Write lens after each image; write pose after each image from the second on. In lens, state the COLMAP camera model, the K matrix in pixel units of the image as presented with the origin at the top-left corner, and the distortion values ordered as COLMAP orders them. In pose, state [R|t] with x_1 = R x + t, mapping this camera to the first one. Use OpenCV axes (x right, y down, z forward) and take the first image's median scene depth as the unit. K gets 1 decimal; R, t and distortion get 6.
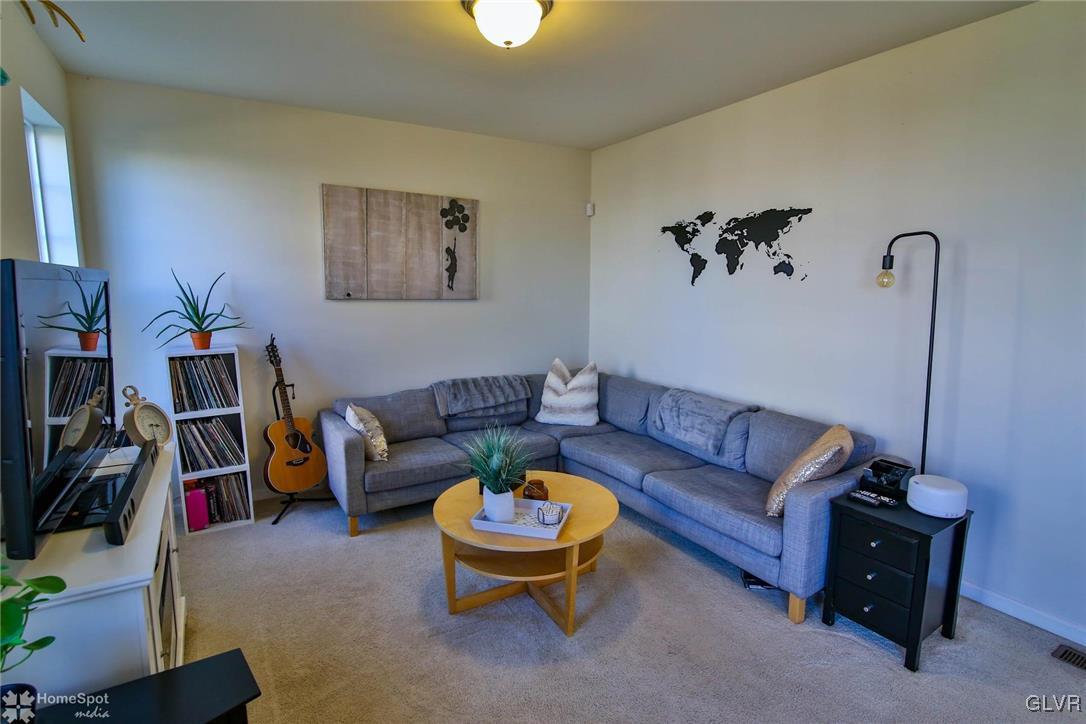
lens RADIAL K [[531.8, 0, 543.5], [0, 531.8, 358.1], [0, 0, 1]] dist [-0.018246, 0.000078]
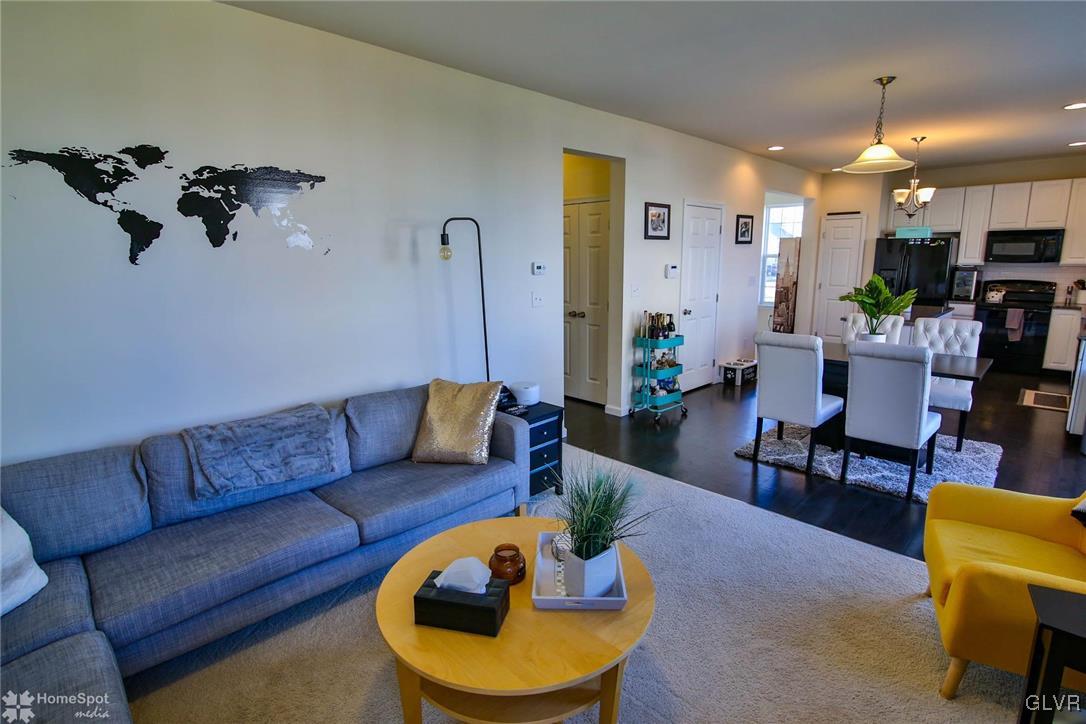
lens RADIAL K [[531.8, 0, 546.1], [0, 531.8, 356.4], [0, 0, 1]] dist [-0.018246, 0.000078]
pose [[-0.235590, -0.183803, 0.954313, -0.430438], [0.140414, 0.965212, 0.220566, -0.103967], [-0.961656, 0.185962, -0.201586, 0.704867]]
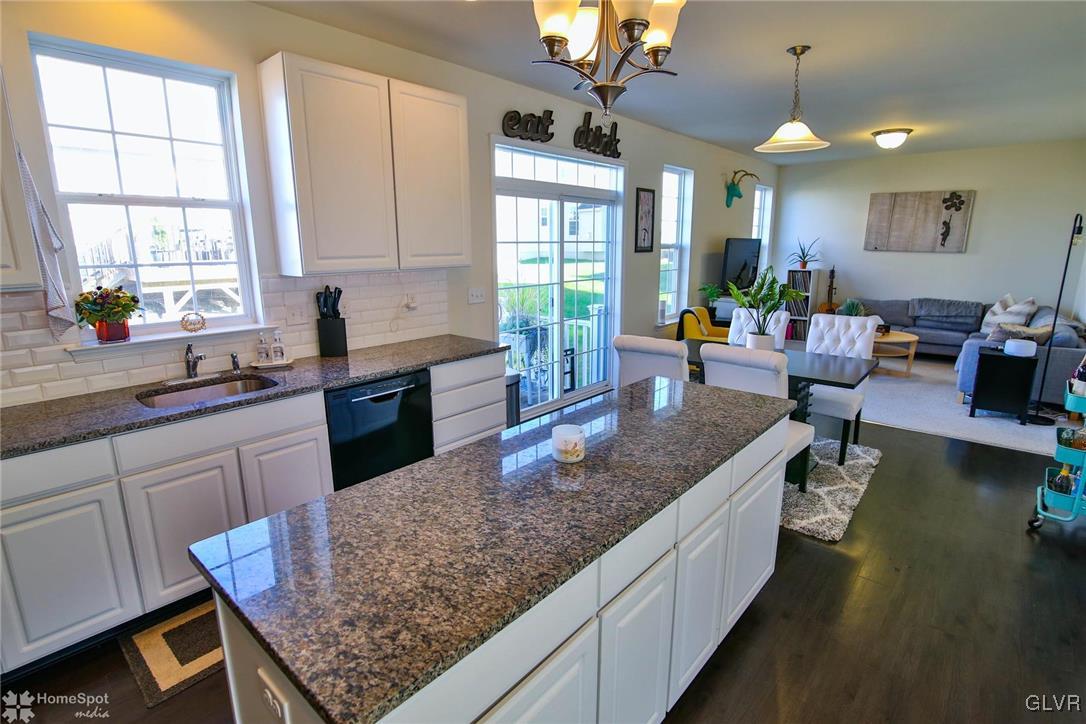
lens RADIAL K [[531.8, 0, 542.8], [0, 531.8, 358.1], [0, 0, 1]] dist [-0.018246, 0.000078]
pose [[0.290057, 0.199939, -0.935890, 1.215562], [-0.128221, 0.977235, 0.169032, 0.110789], [0.948381, 0.070972, 0.309091, -0.779040]]
